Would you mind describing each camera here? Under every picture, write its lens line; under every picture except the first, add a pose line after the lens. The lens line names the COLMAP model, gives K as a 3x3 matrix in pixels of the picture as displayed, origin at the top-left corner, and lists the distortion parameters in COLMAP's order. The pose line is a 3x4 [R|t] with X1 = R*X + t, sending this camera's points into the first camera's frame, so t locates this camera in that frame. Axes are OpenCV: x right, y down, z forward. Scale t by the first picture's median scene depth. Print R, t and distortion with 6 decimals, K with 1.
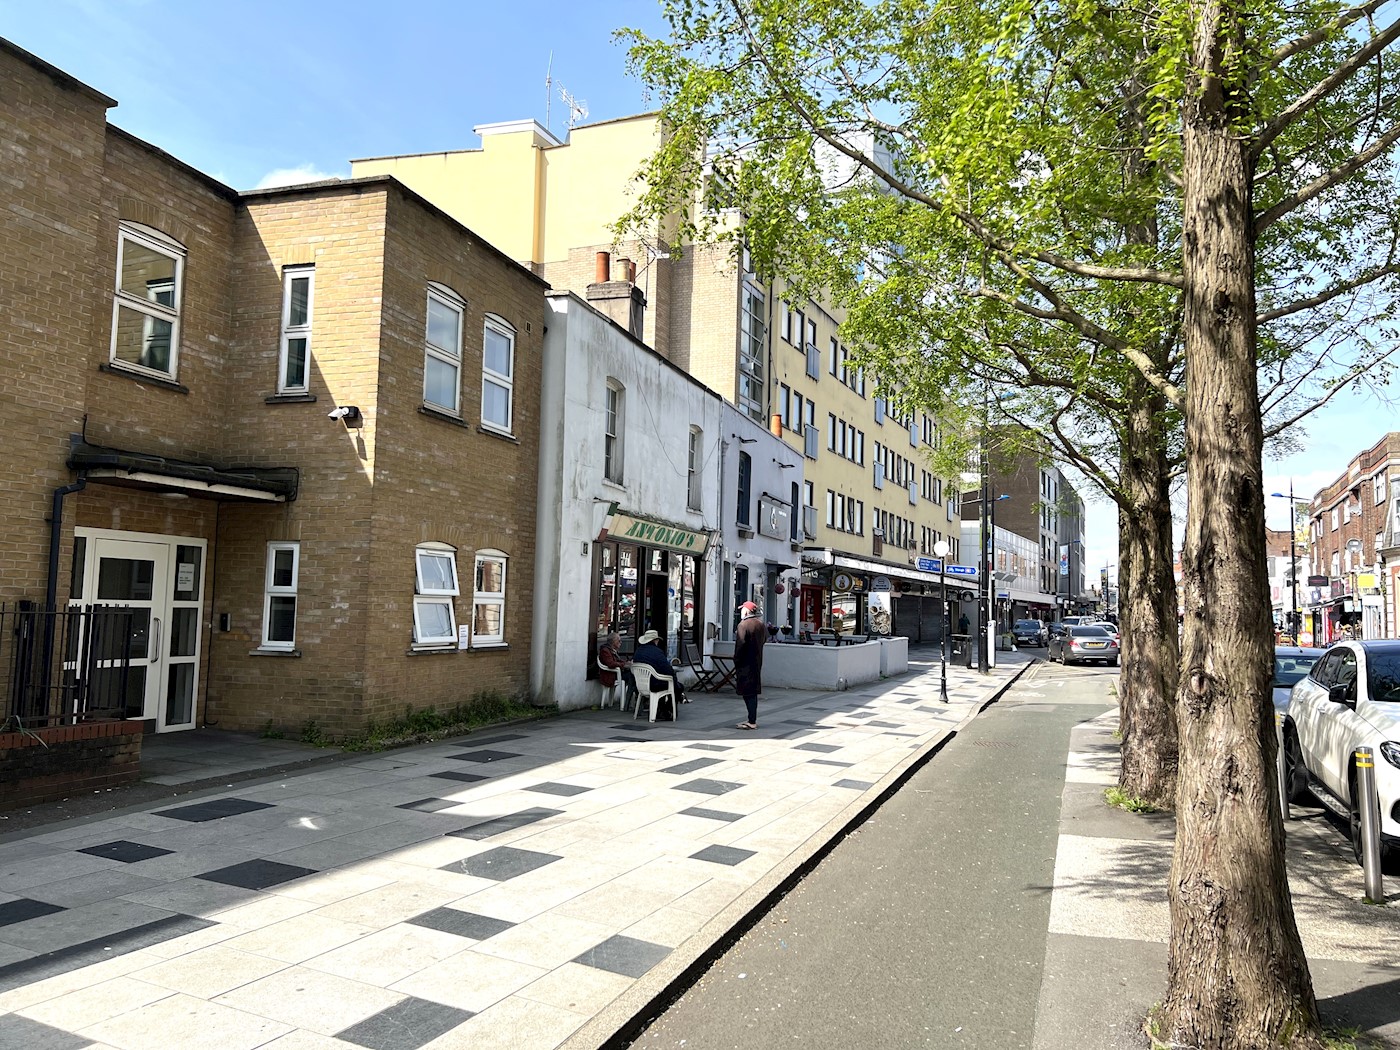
lens RADIAL K [[1050.1, 0, 700.0], [0, 1050.1, 525.0], [0, 0, 1]] dist [0.003128, 0.001782]
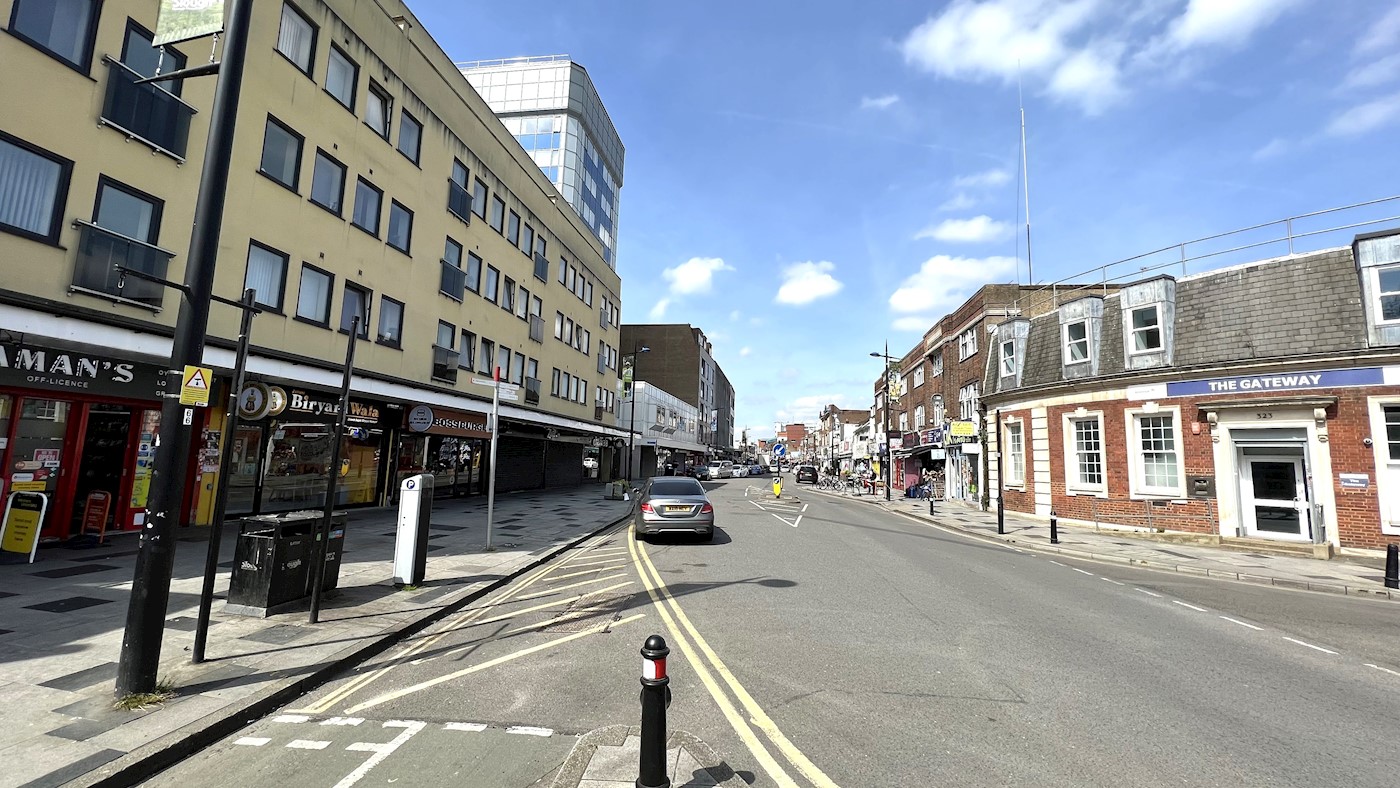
lens RADIAL K [[552.3, 0, 705.4], [0, 552.3, 396.2], [0, 0, 1]] dist [-0.001275, -0.000502]
pose [[0.959060, 0.040241, 0.280328, 0.205979], [-0.032530, 0.998955, -0.032107, 0.039943], [-0.281328, 0.021674, 0.959367, 0.473530]]
